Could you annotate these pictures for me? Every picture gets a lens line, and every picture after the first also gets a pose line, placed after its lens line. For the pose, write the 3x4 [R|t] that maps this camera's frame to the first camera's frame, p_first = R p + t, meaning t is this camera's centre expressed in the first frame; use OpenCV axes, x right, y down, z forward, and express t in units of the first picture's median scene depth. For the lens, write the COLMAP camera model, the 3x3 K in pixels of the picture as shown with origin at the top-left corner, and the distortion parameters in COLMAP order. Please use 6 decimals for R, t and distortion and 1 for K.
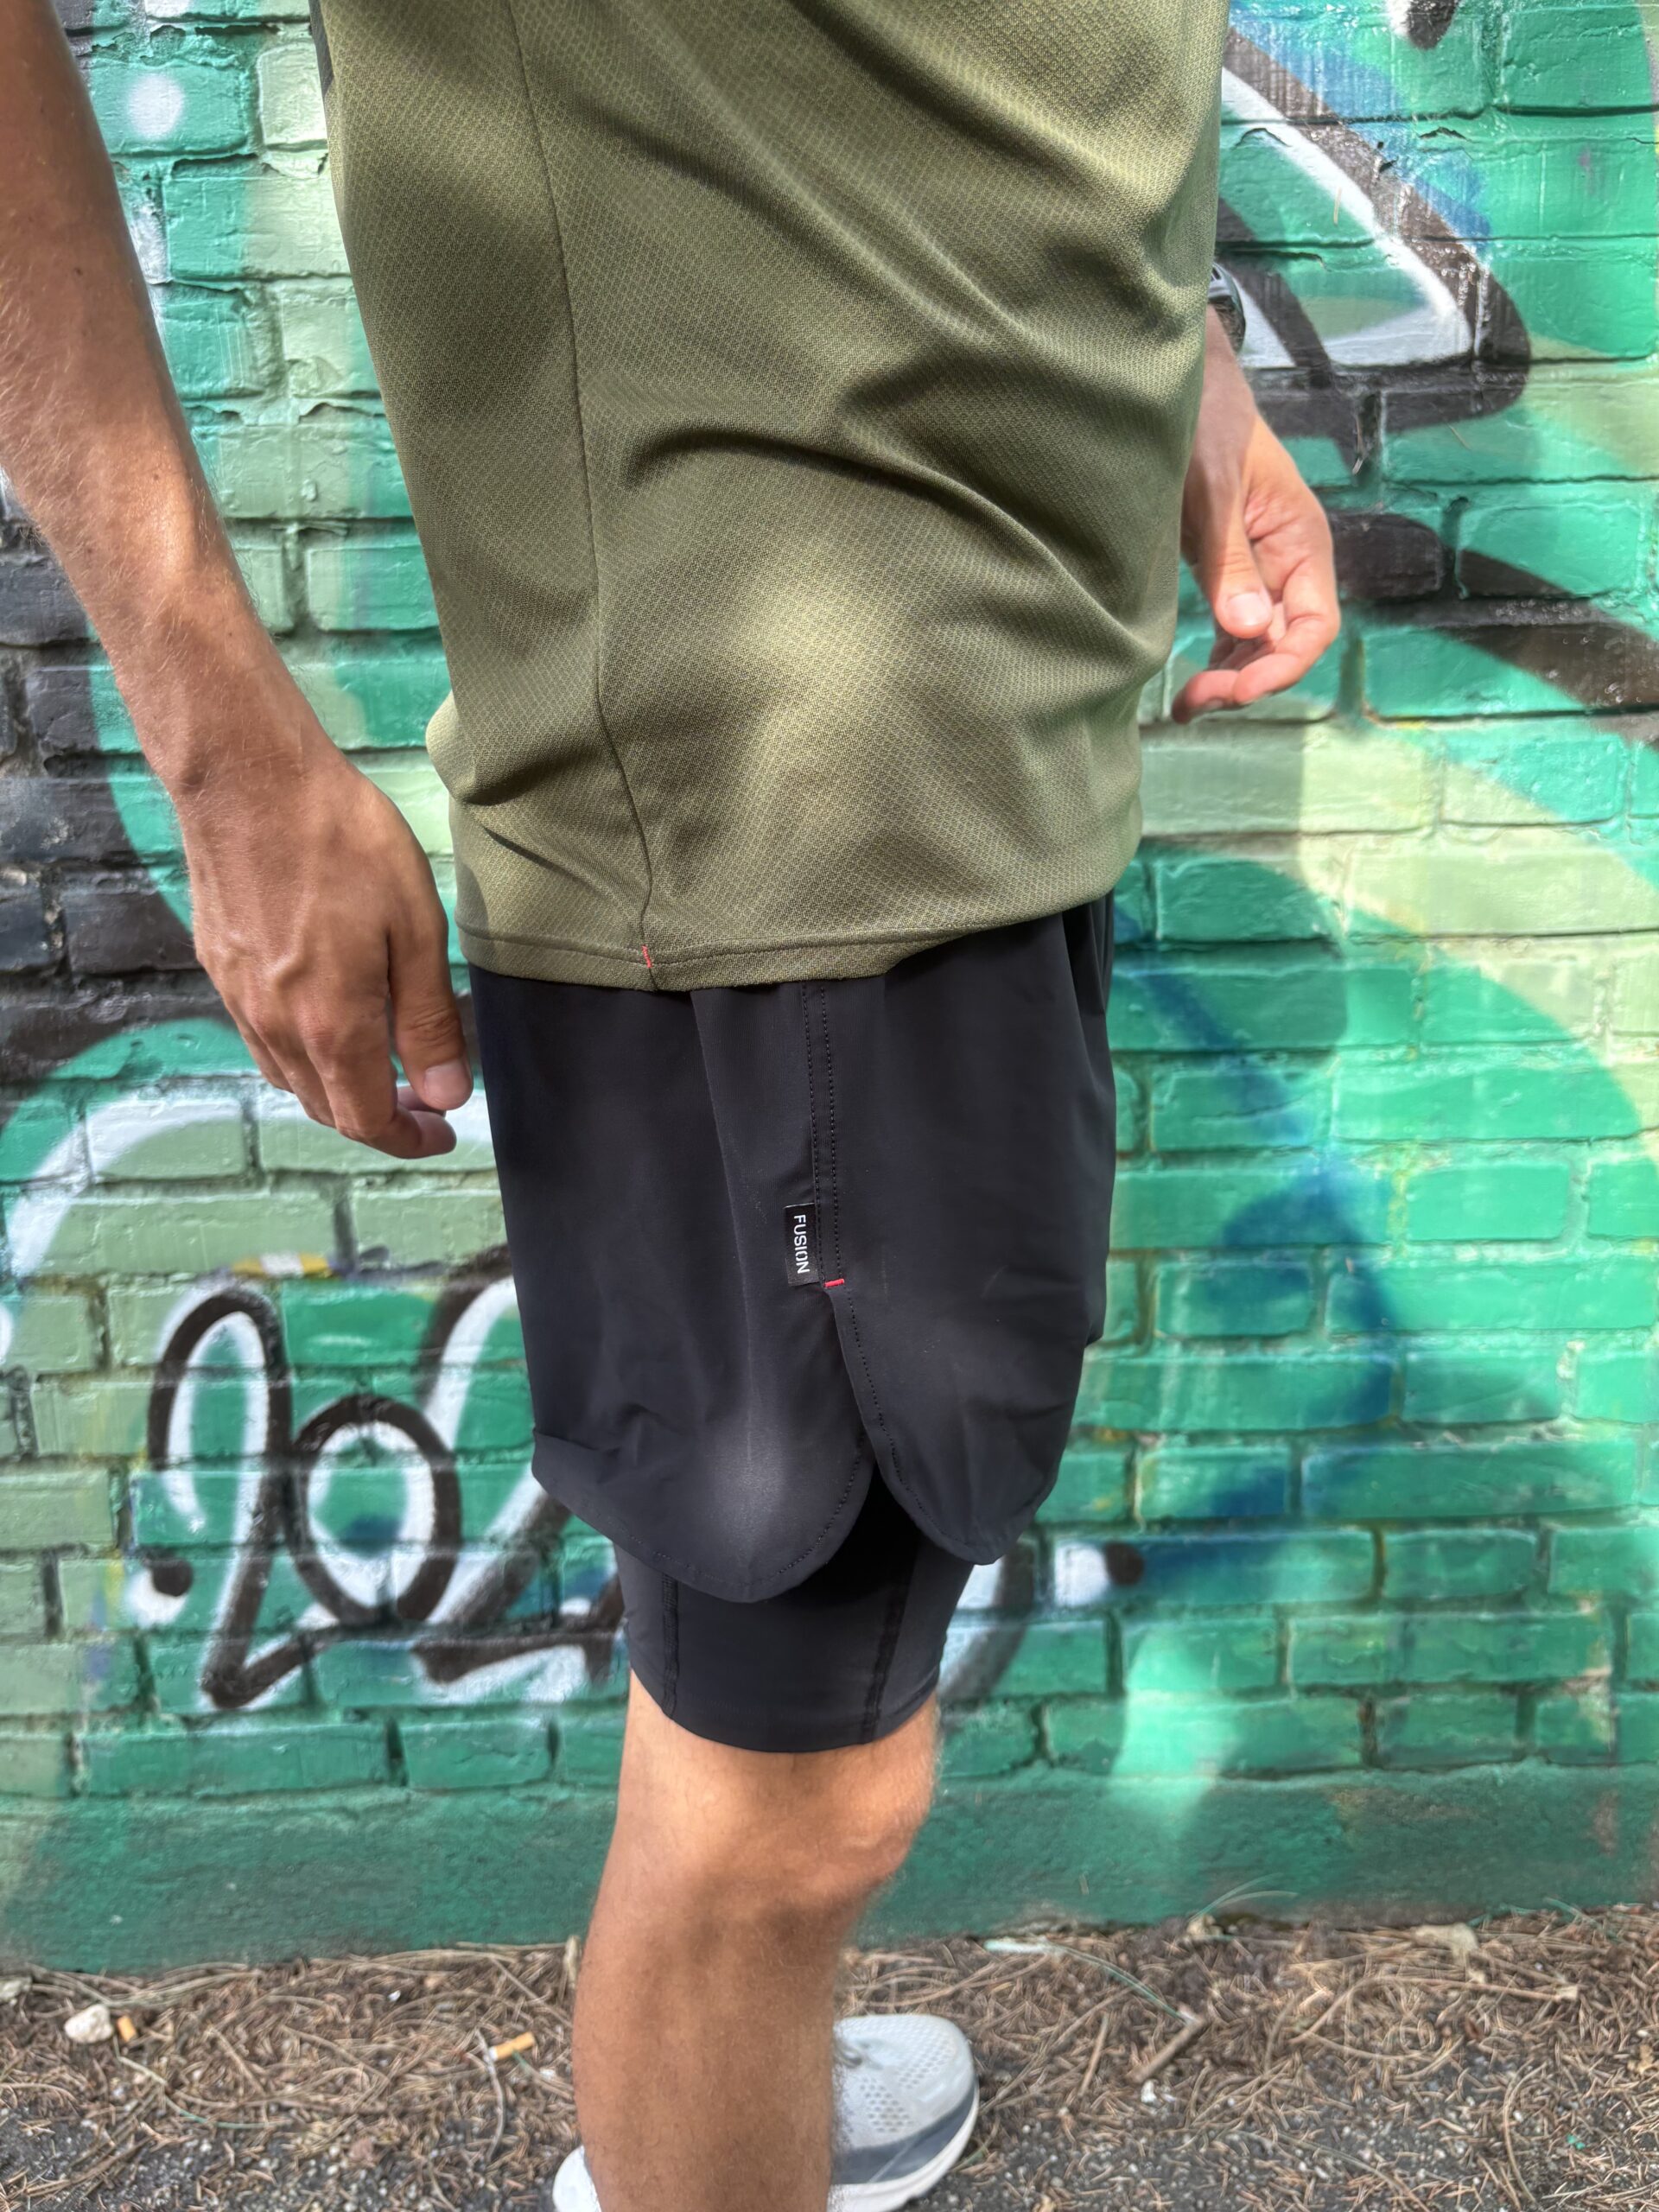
lens RADIAL K [[1721.1, 0, 836.5], [0, 1721.1, 1105.7], [0, 0, 1]] dist [0.029855, -0.042701]
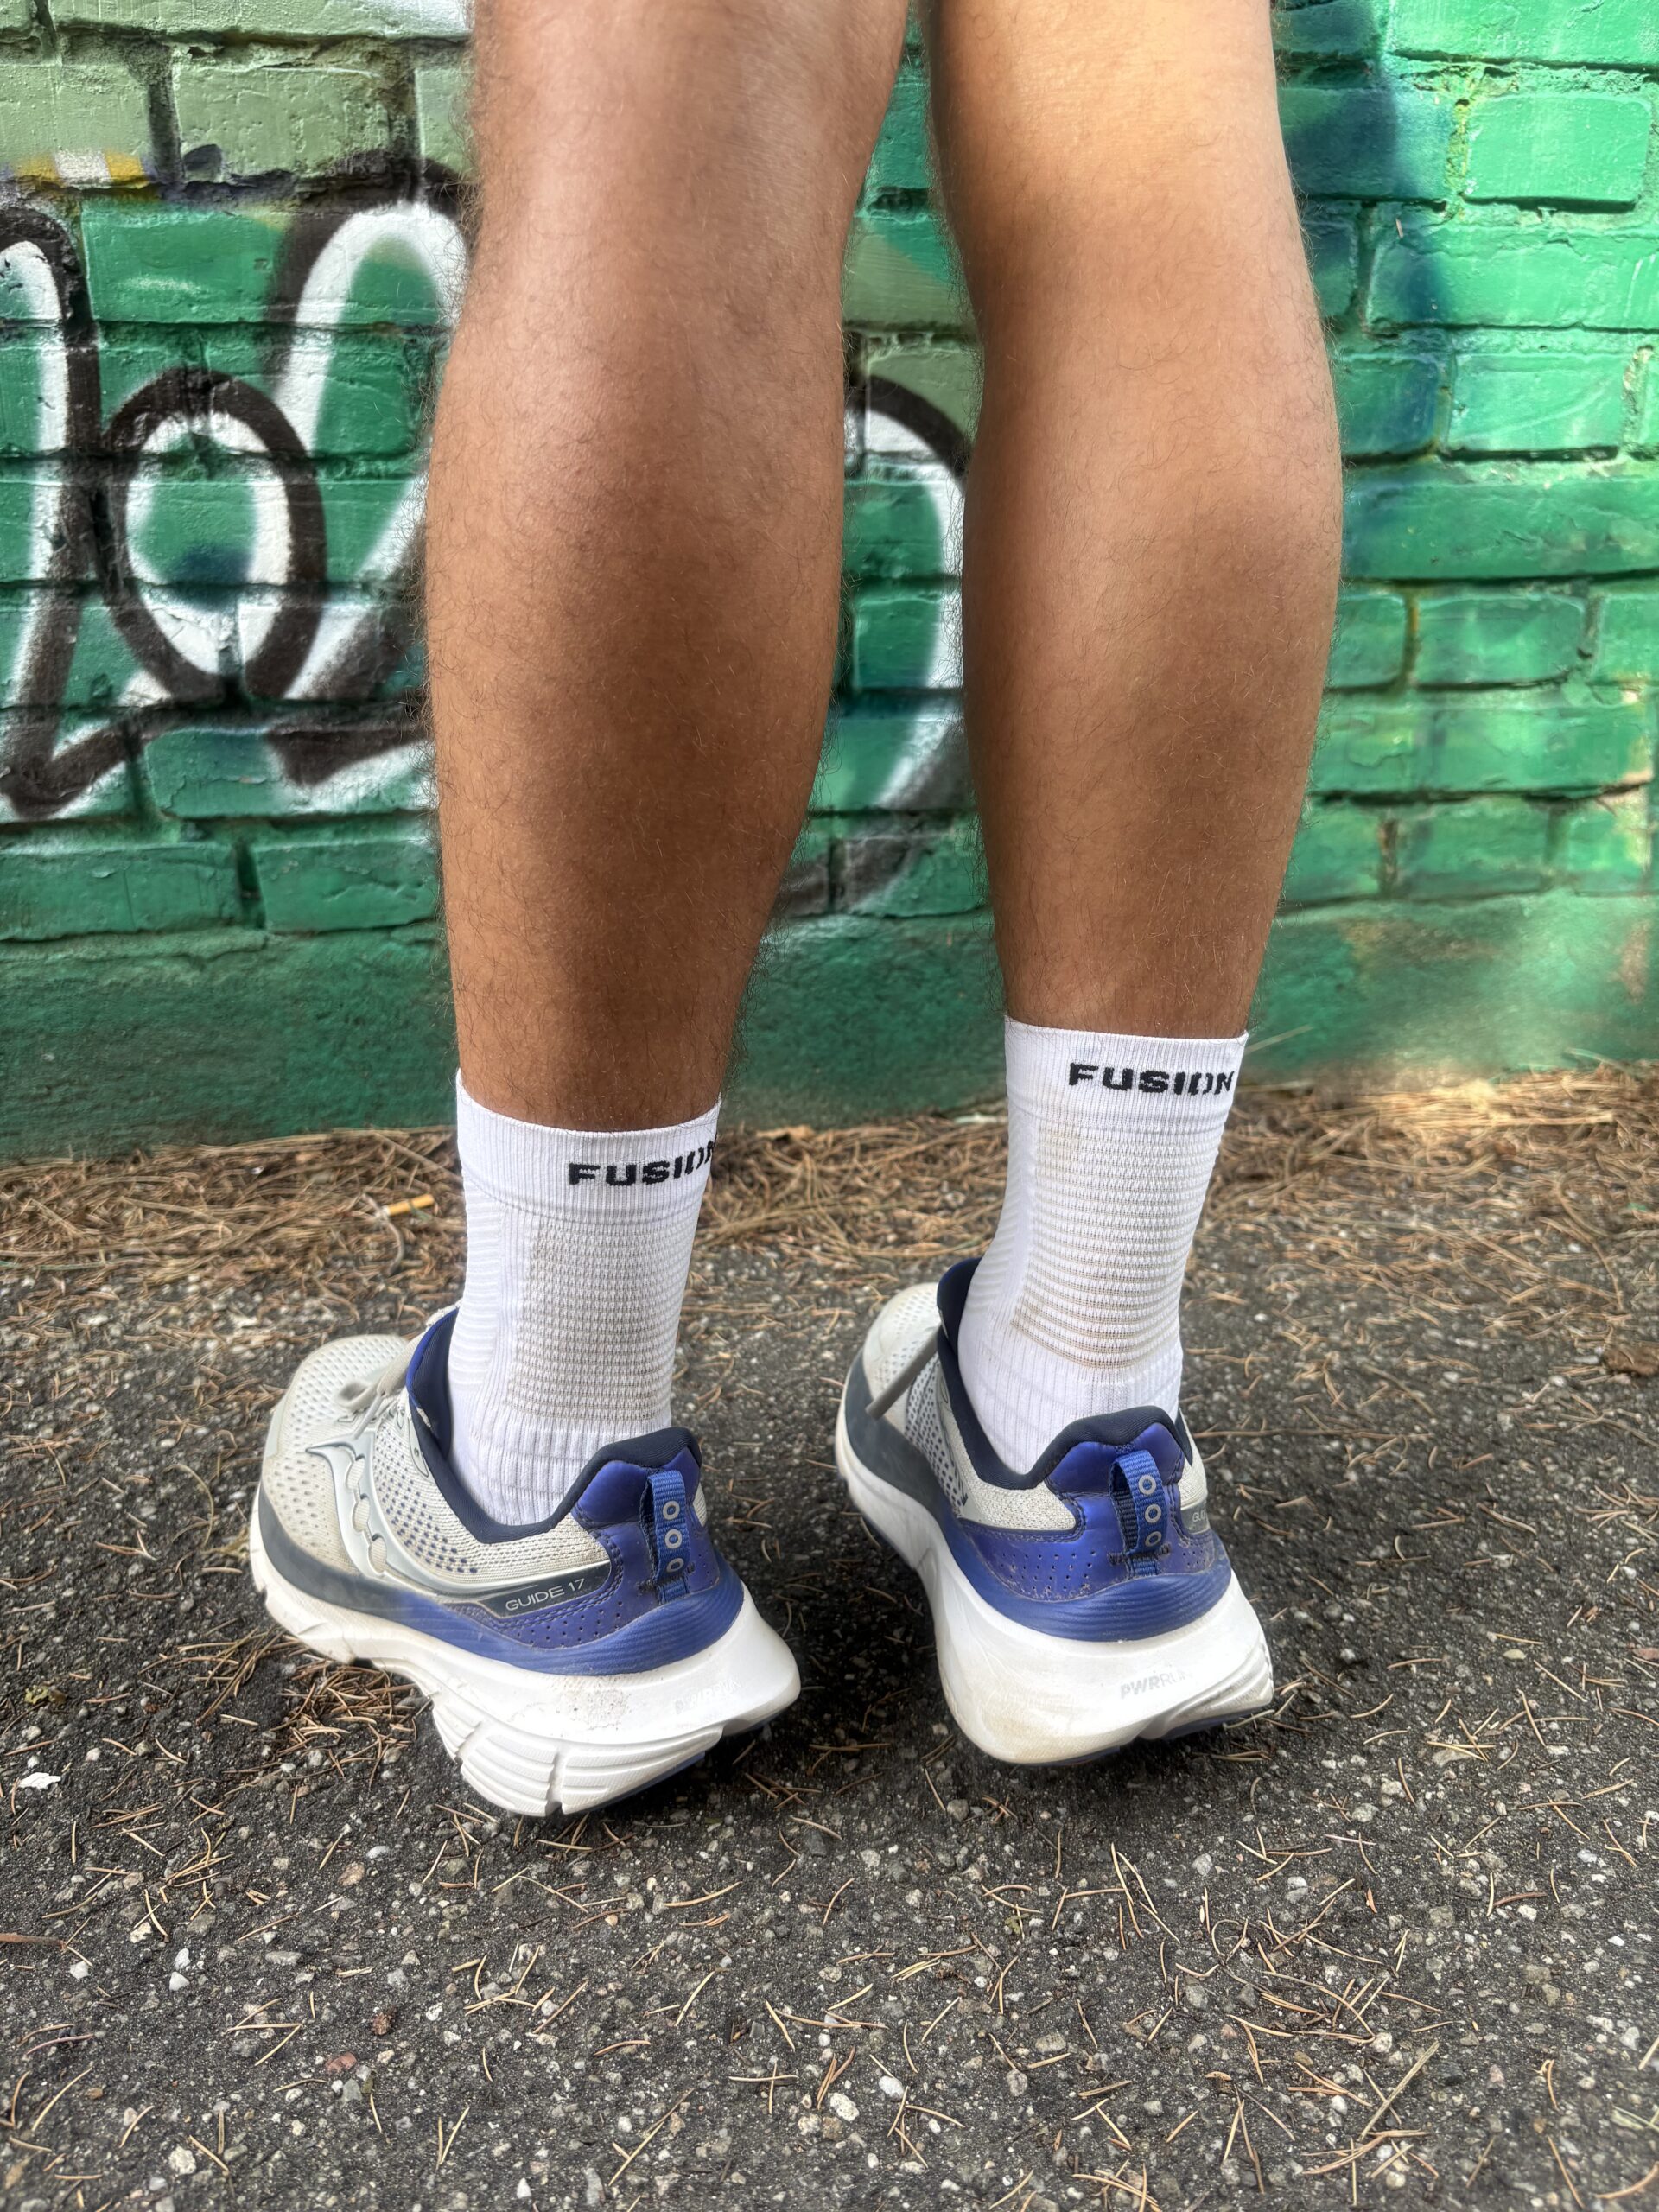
lens RADIAL K [[1721.1, 0, 841.9], [0, 1721.1, 1122.9], [0, 0, 1]] dist [0.029855, -0.042701]
pose [[0.993696, -0.014284, 0.111197, -0.071629], [0.005232, 0.996678, 0.081271, 0.443272], [-0.111989, -0.080177, 0.990470, 0.153554]]
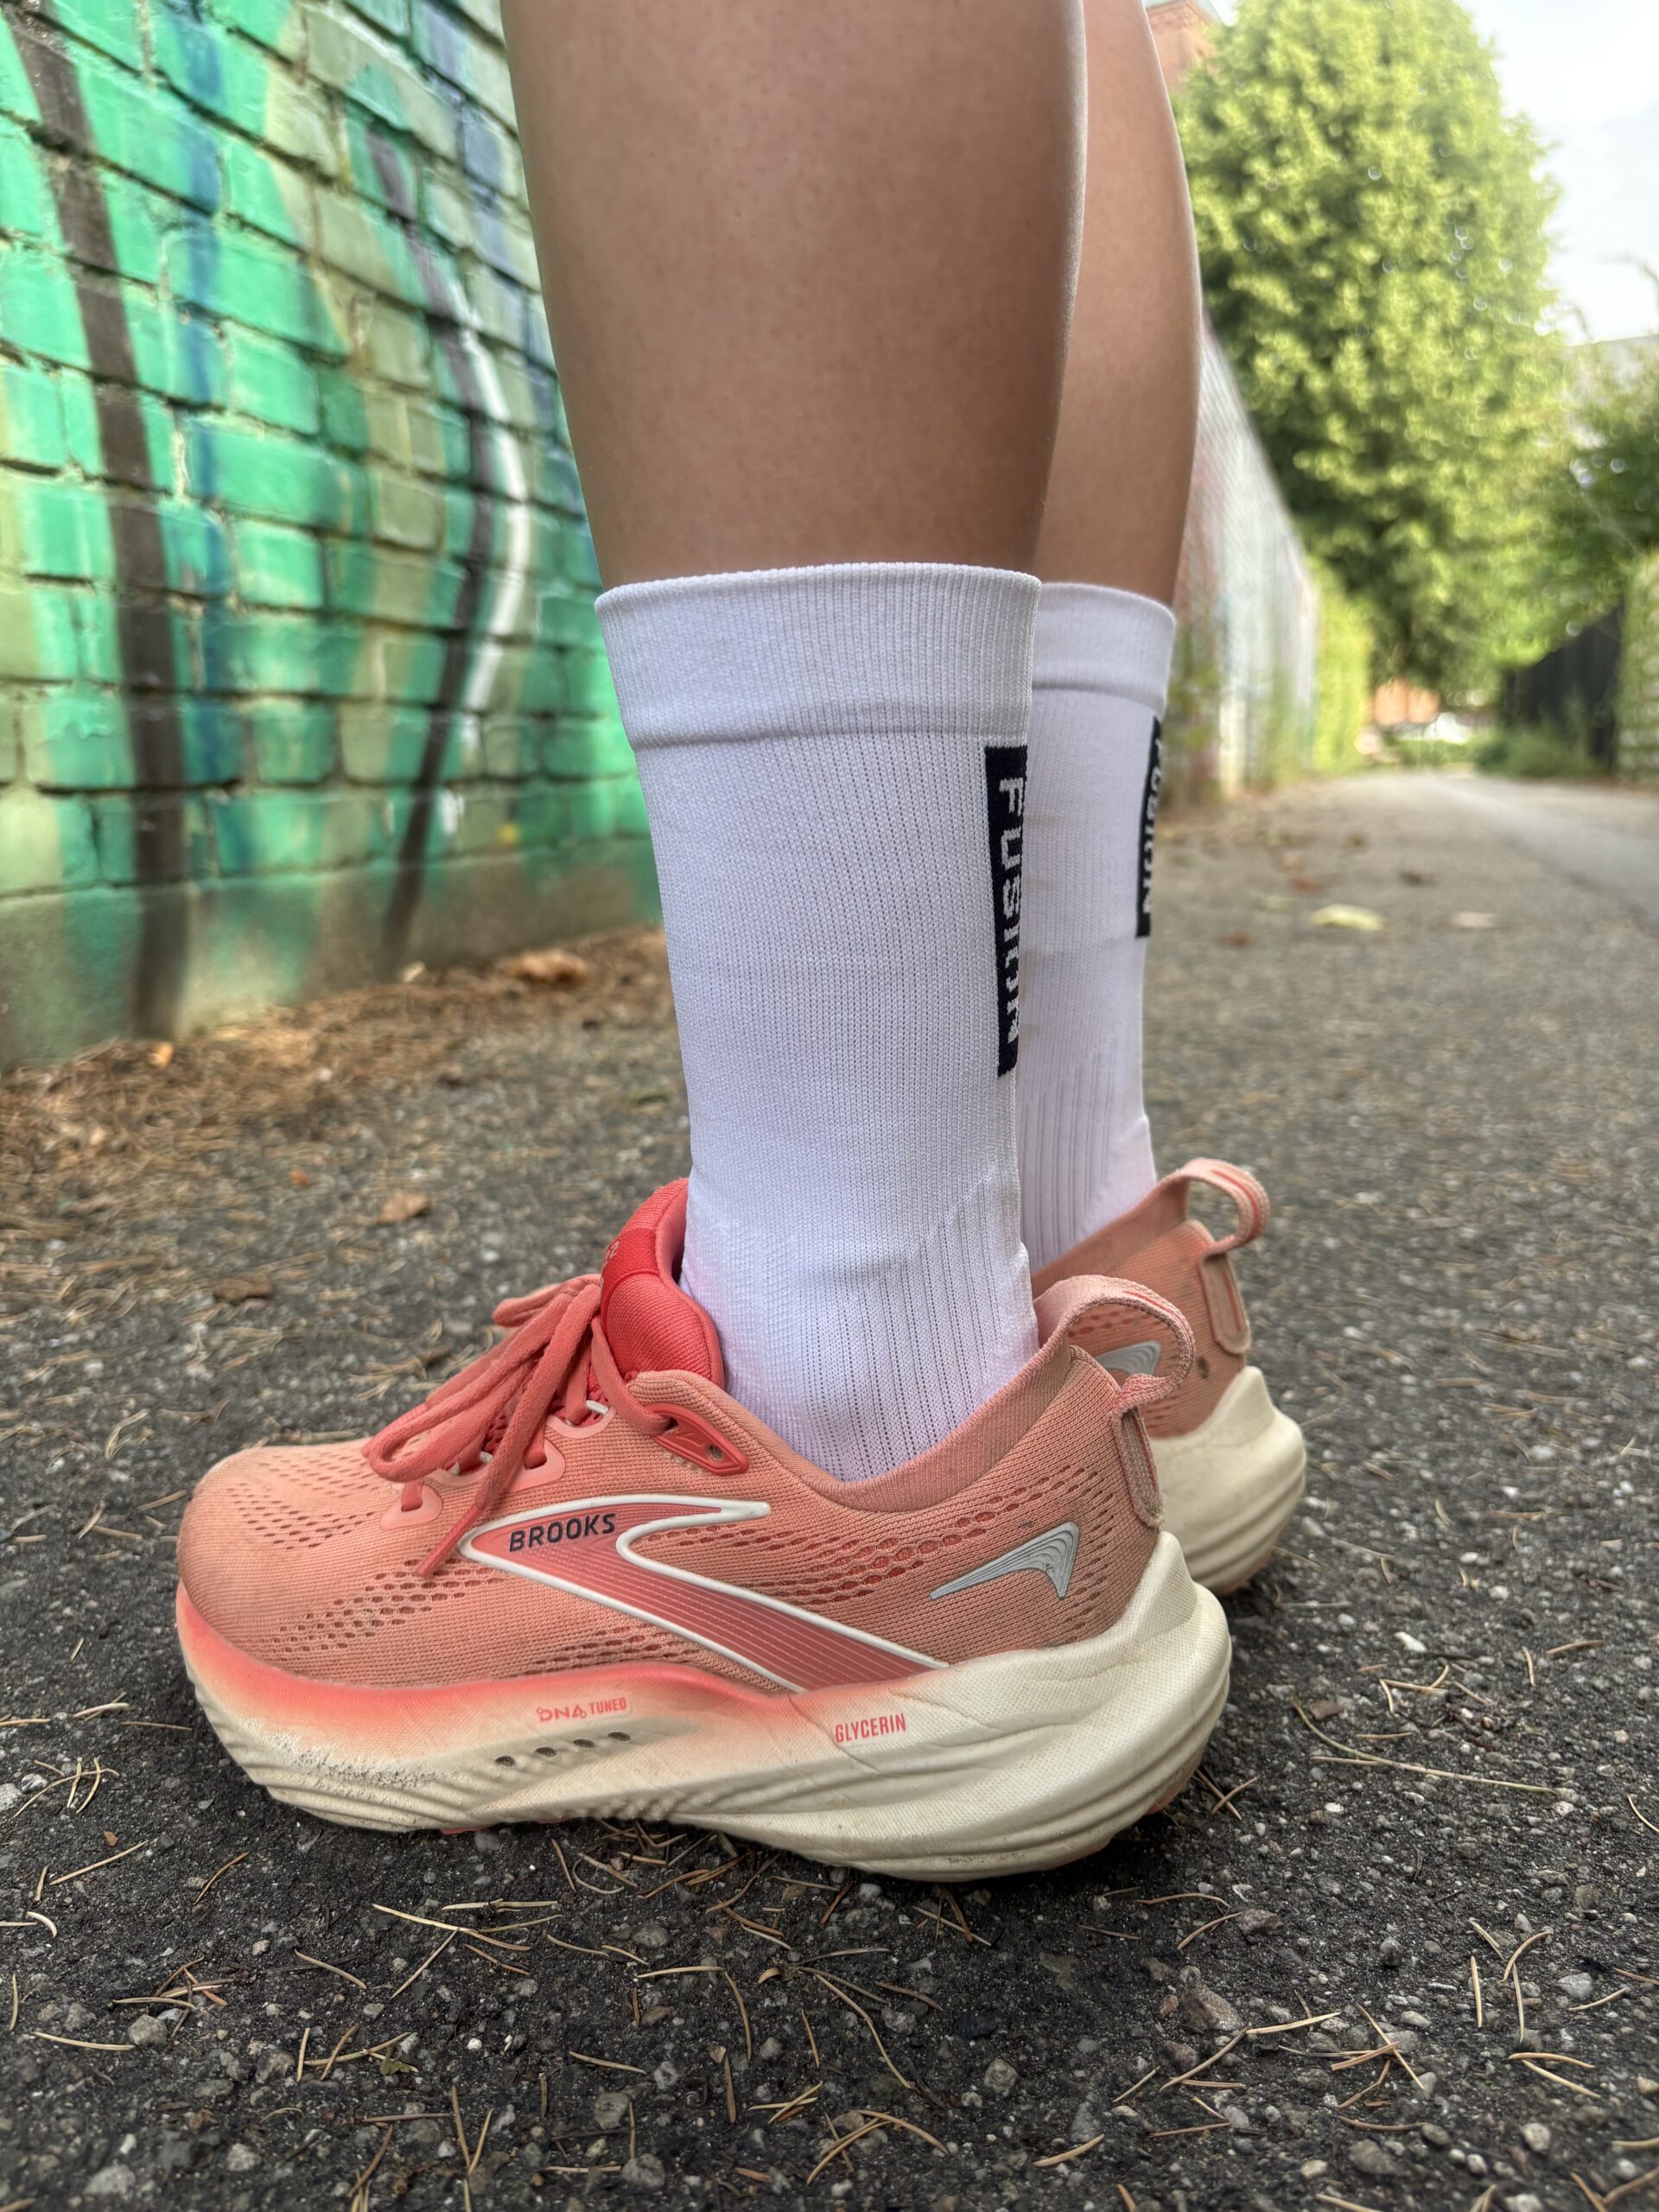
lens RADIAL K [[1721.1, 0, 830.4], [0, 1721.1, 1094.6], [0, 0, 1]] dist [0.029855, -0.042701]
pose [[0.298081, -0.152164, 0.942334, -0.189815], [0.241060, 0.967213, 0.079929, 0.526884], [-0.923601, 0.203334, 0.324988, 0.376646]]
